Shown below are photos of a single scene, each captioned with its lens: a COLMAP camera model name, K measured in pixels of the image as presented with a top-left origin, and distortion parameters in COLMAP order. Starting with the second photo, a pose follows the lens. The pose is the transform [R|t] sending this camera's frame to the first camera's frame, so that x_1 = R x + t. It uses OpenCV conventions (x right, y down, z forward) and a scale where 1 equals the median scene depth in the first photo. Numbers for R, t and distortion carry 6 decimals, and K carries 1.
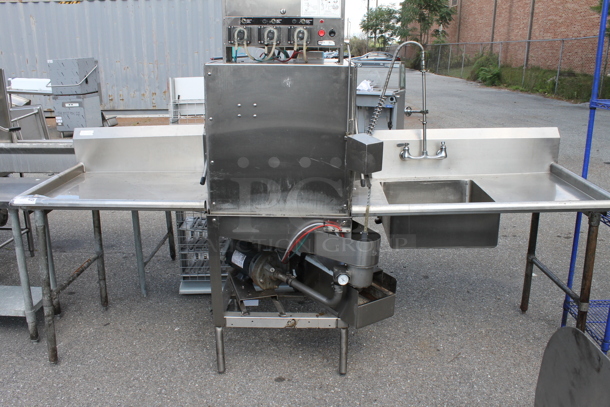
lens RADIAL K [[523.8, 0, 305.0], [0, 523.8, 203.5], [0, 0, 1]] dist [-0.177449, 0.152573]
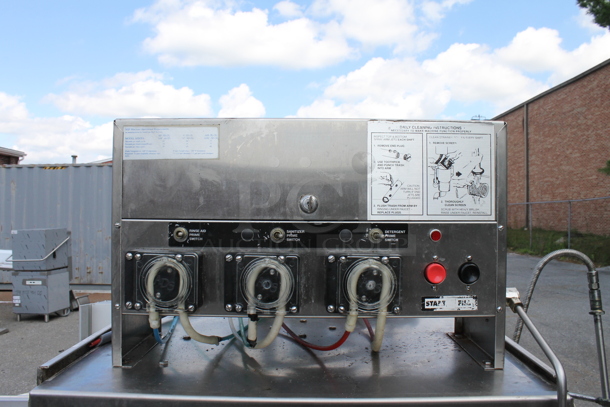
lens RADIAL K [[523.8, 0, 305.0], [0, 523.8, 203.5], [0, 0, 1]] dist [-0.177449, 0.152573]
pose [[0.999947, -0.006102, 0.008326, -0.010210], [0.008352, 0.952287, -0.305090, -0.060089], [-0.006067, 0.305144, 0.952287, 0.150726]]
